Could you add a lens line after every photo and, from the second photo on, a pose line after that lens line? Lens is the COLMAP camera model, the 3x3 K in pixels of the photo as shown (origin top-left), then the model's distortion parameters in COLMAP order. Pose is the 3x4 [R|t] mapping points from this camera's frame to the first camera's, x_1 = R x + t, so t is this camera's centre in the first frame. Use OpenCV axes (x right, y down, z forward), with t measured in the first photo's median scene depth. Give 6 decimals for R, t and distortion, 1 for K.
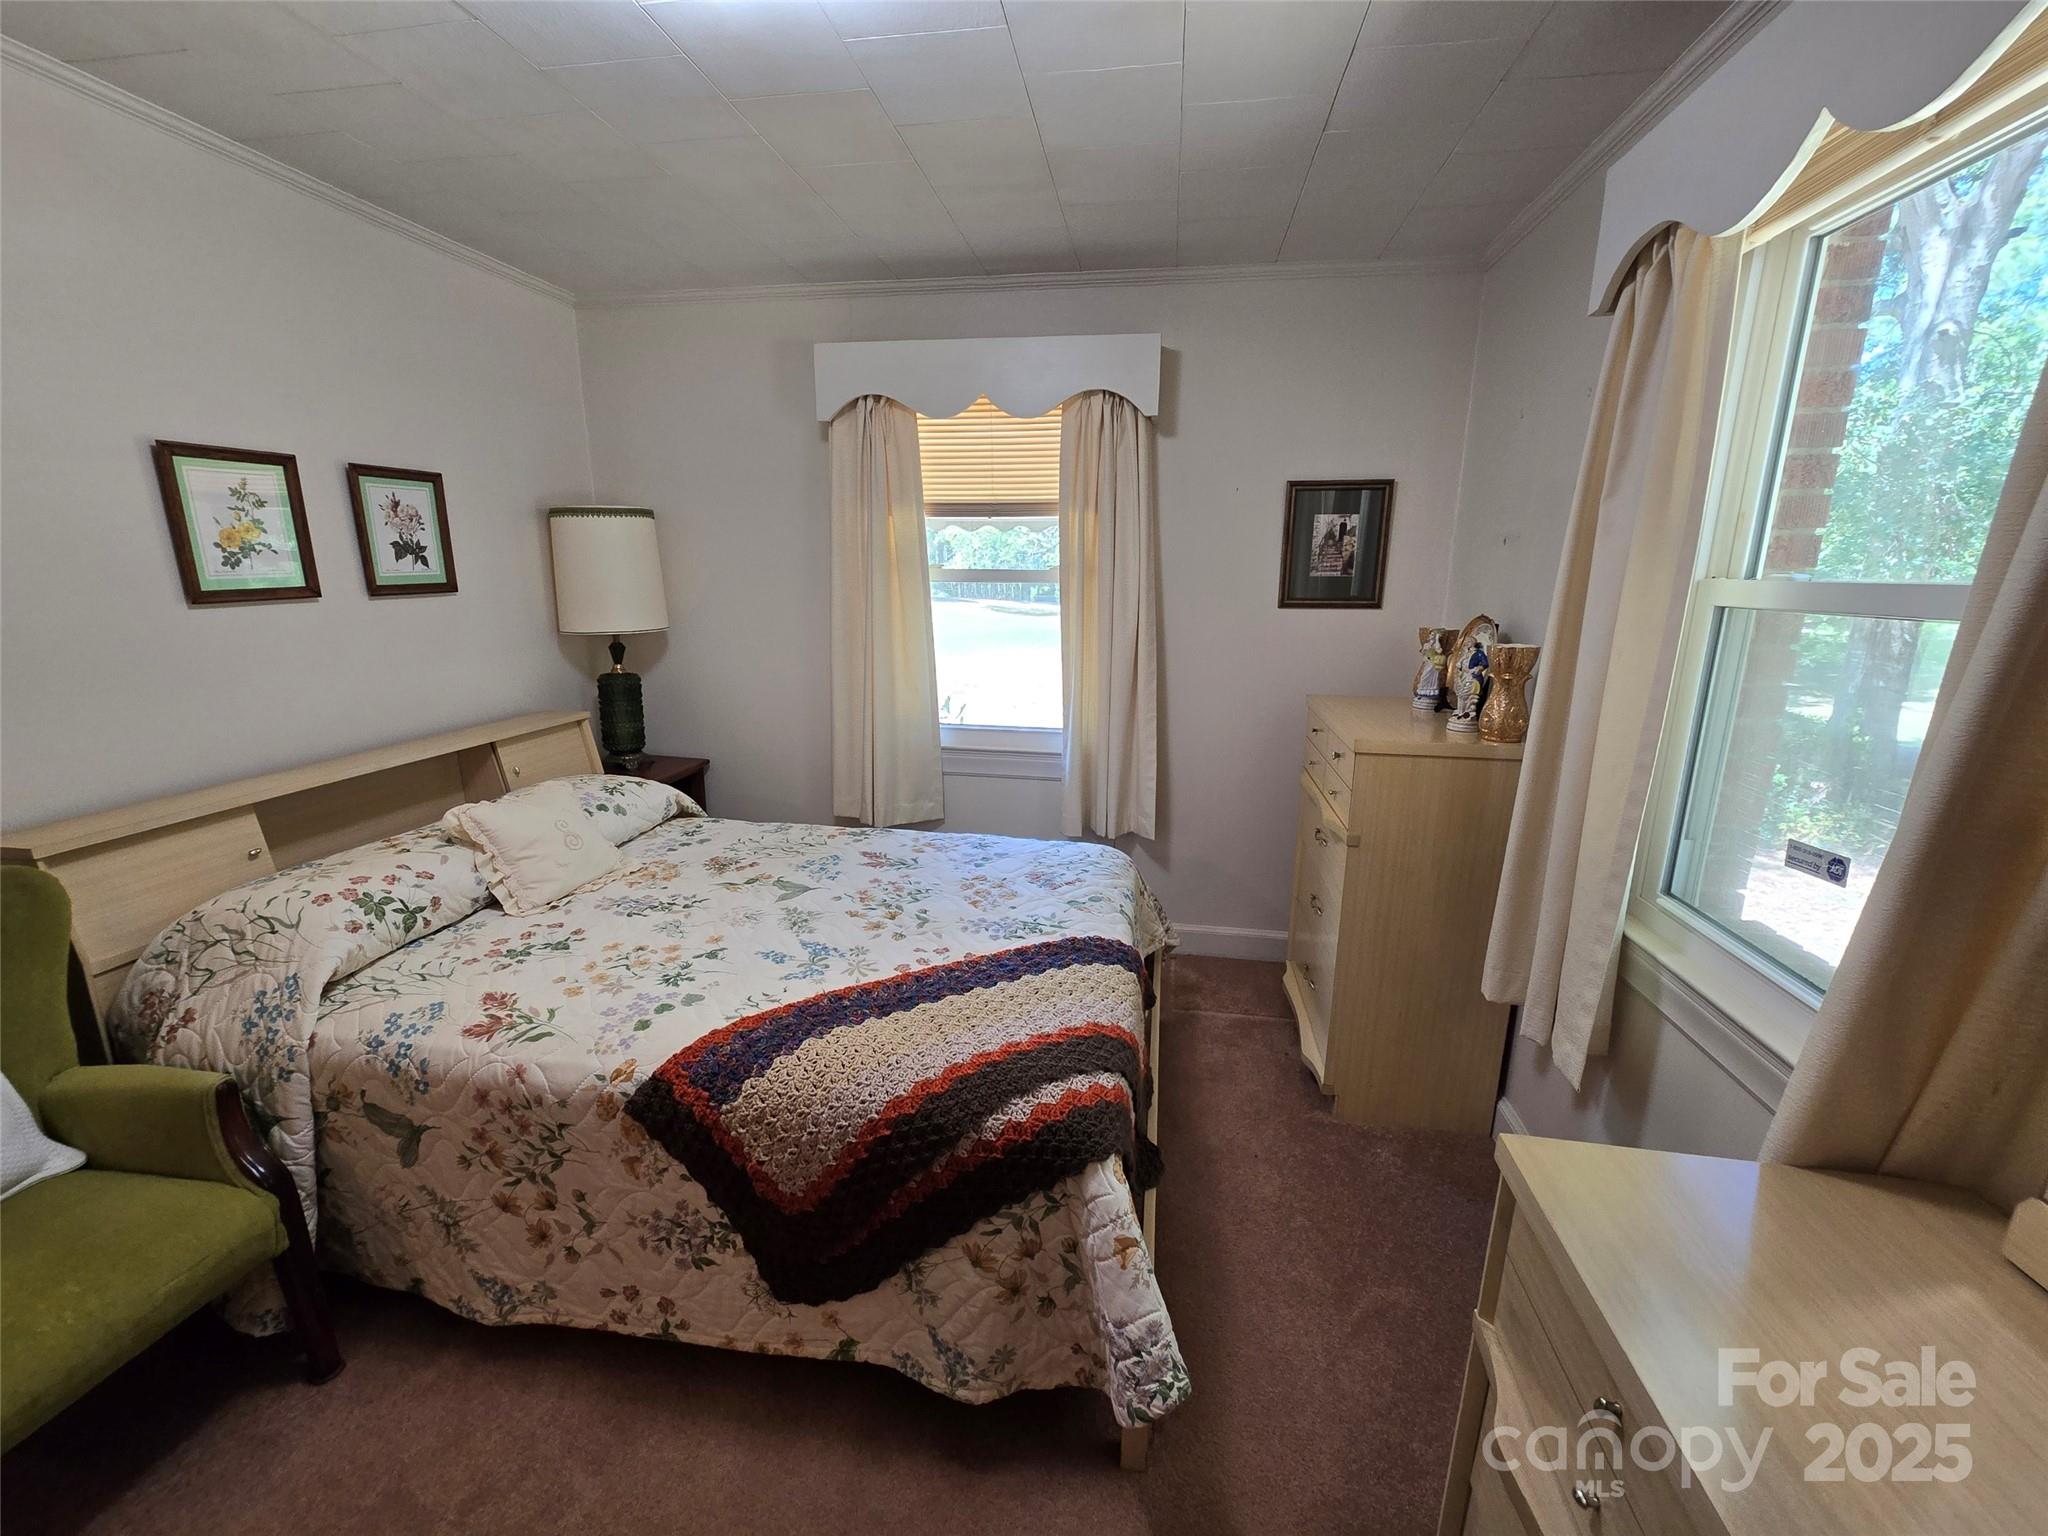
lens RADIAL K [[839.7, 0, 1024.6], [0, 839.7, 764.2], [0, 0, 1]] dist [-0.001131, -0.003002]
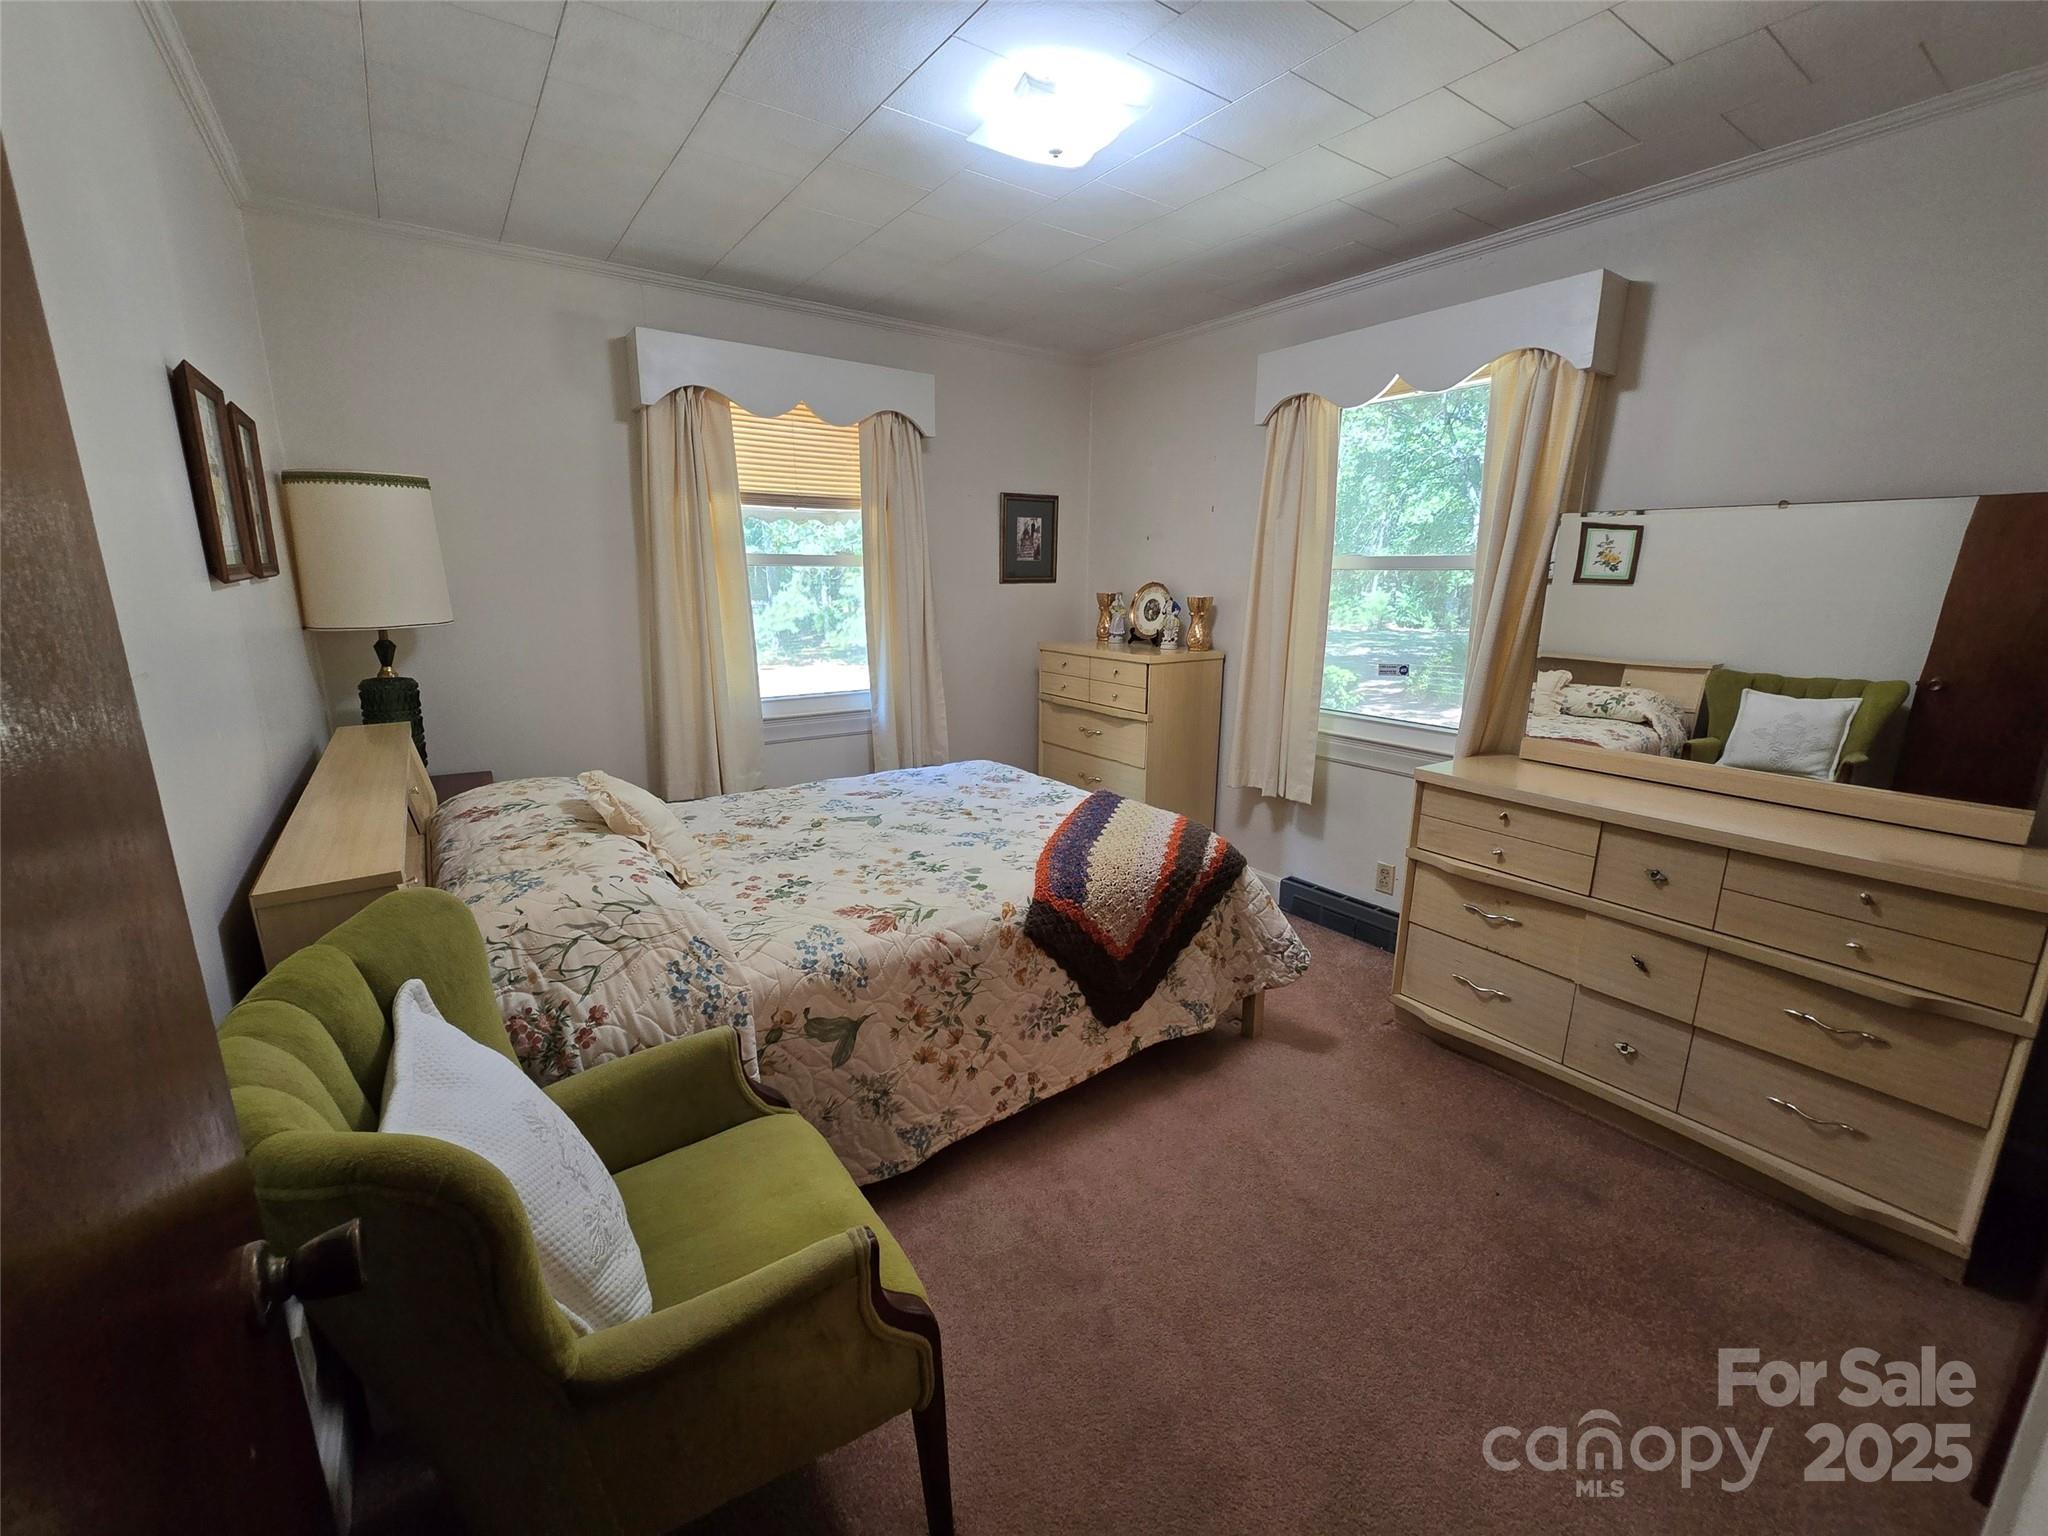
lens RADIAL K [[839.7, 0, 1024.6], [0, 839.7, 764.2], [0, 0, 1]] dist [-0.001131, -0.003002]
pose [[0.710938, -0.162483, 0.684227, -1.233441], [0.161120, 0.984697, 0.066426, 0.040035], [-0.684549, 0.063018, 0.726237, -0.027505]]
